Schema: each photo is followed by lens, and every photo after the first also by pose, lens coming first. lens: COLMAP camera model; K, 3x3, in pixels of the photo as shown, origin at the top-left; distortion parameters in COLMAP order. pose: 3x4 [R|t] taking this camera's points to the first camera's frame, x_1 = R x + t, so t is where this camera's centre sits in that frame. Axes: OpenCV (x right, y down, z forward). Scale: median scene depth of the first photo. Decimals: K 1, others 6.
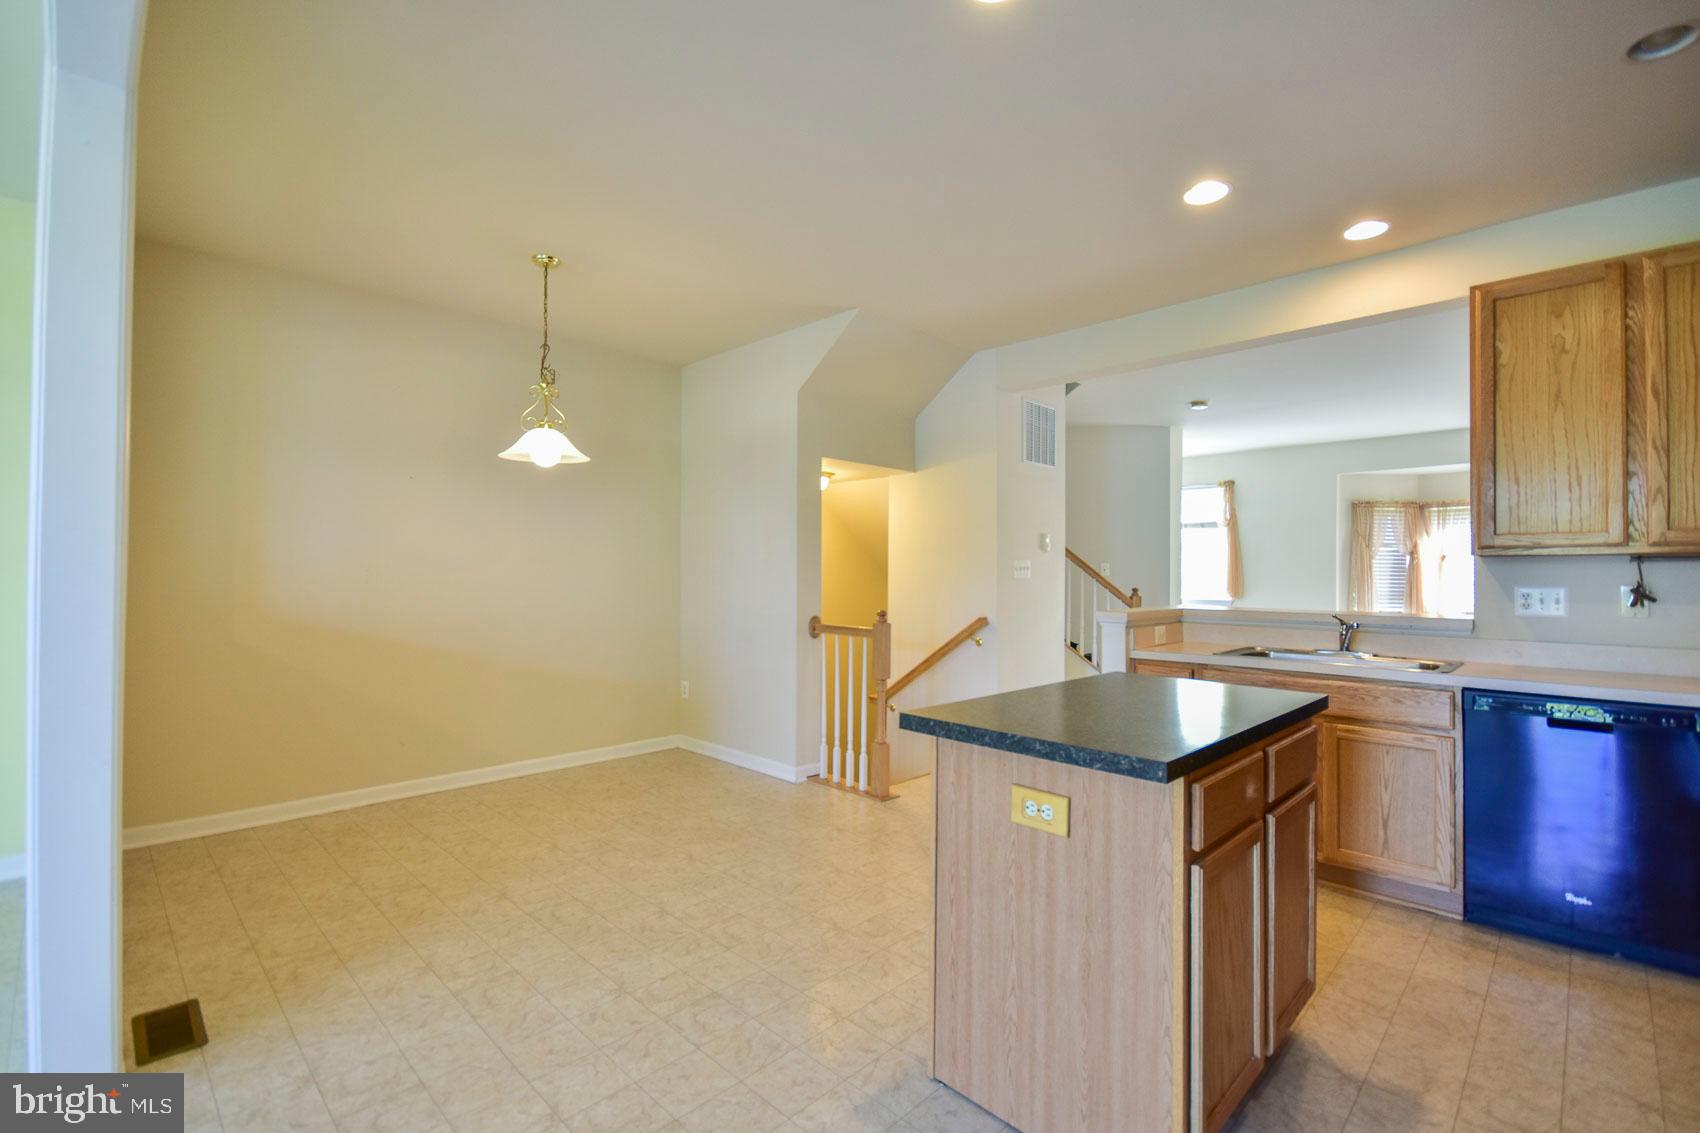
lens RADIAL K [[742.0, 0, 851.7], [0, 742.0, 569.9], [0, 0, 1]] dist [0.018952, -0.011316]
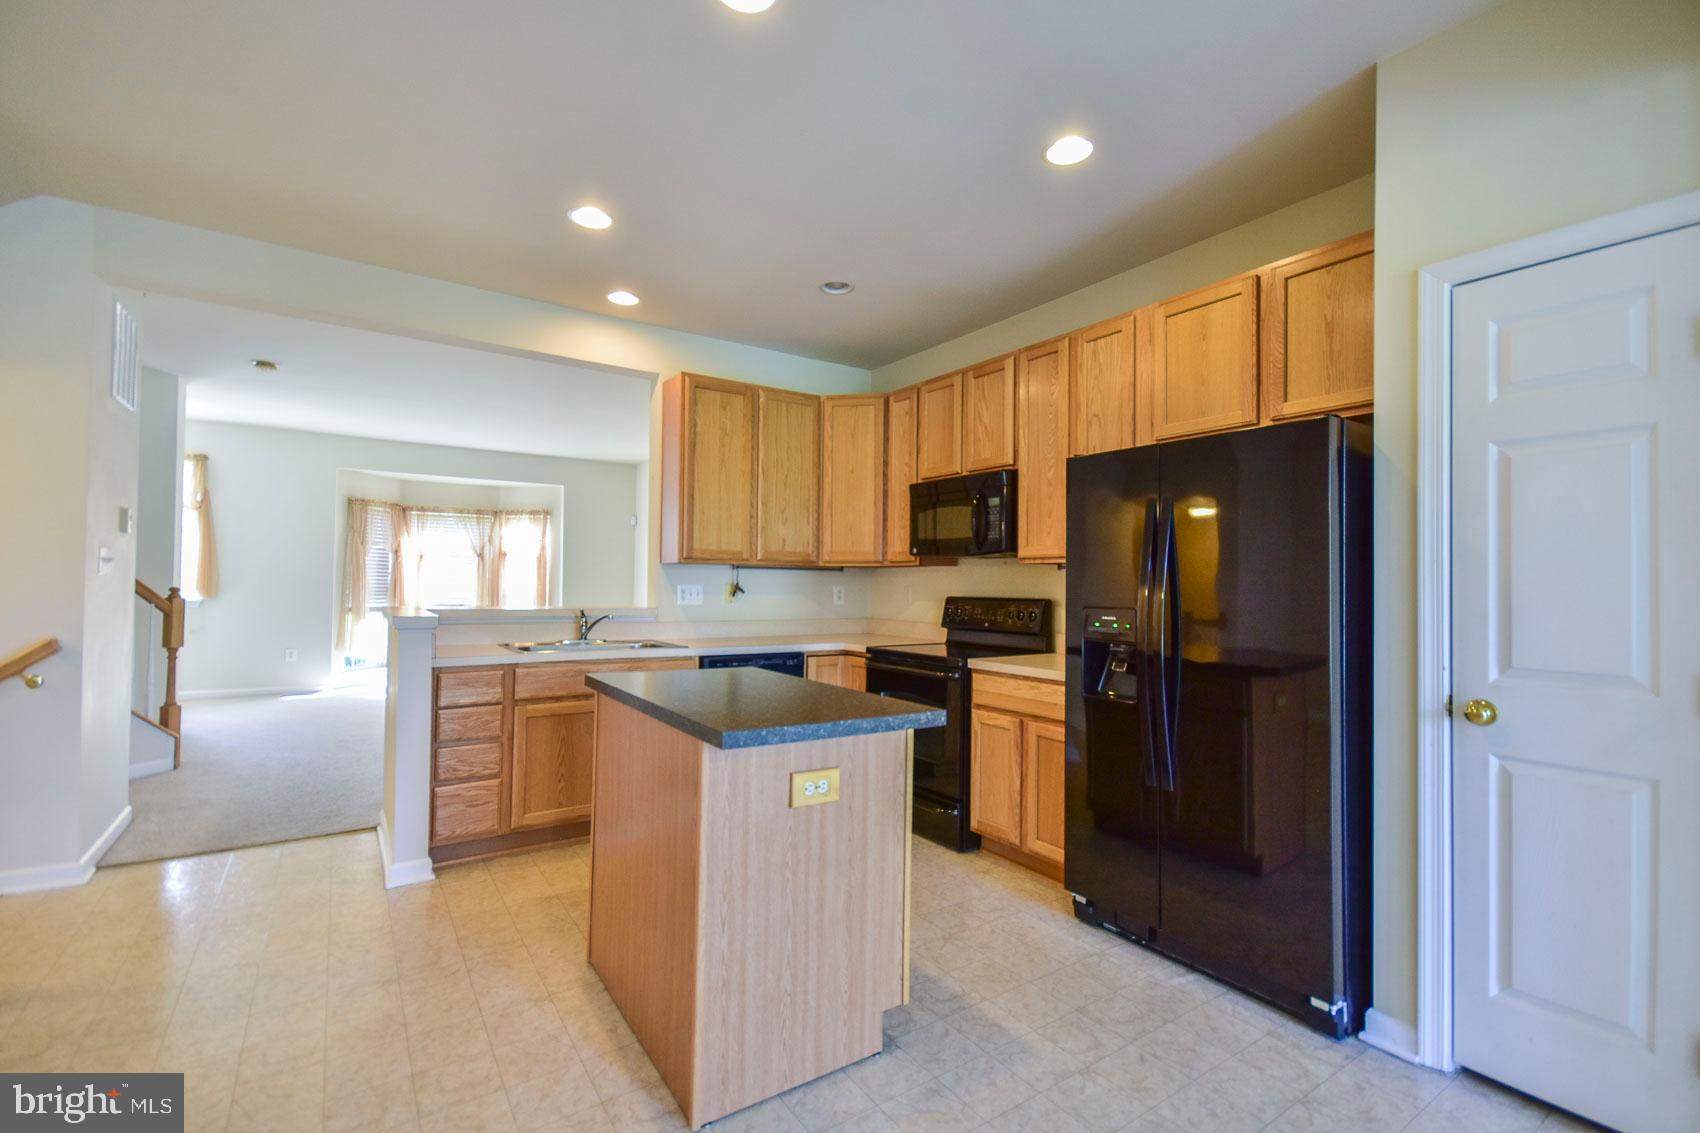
lens RADIAL K [[742.0, 0, 851.7], [0, 742.0, 569.9], [0, 0, 1]] dist [0.018952, -0.011316]
pose [[0.197611, 0.012616, 0.980199, -0.498956], [-0.020059, 0.999760, -0.008823, -0.000132], [-0.980075, -0.017918, 0.197816, 0.424024]]
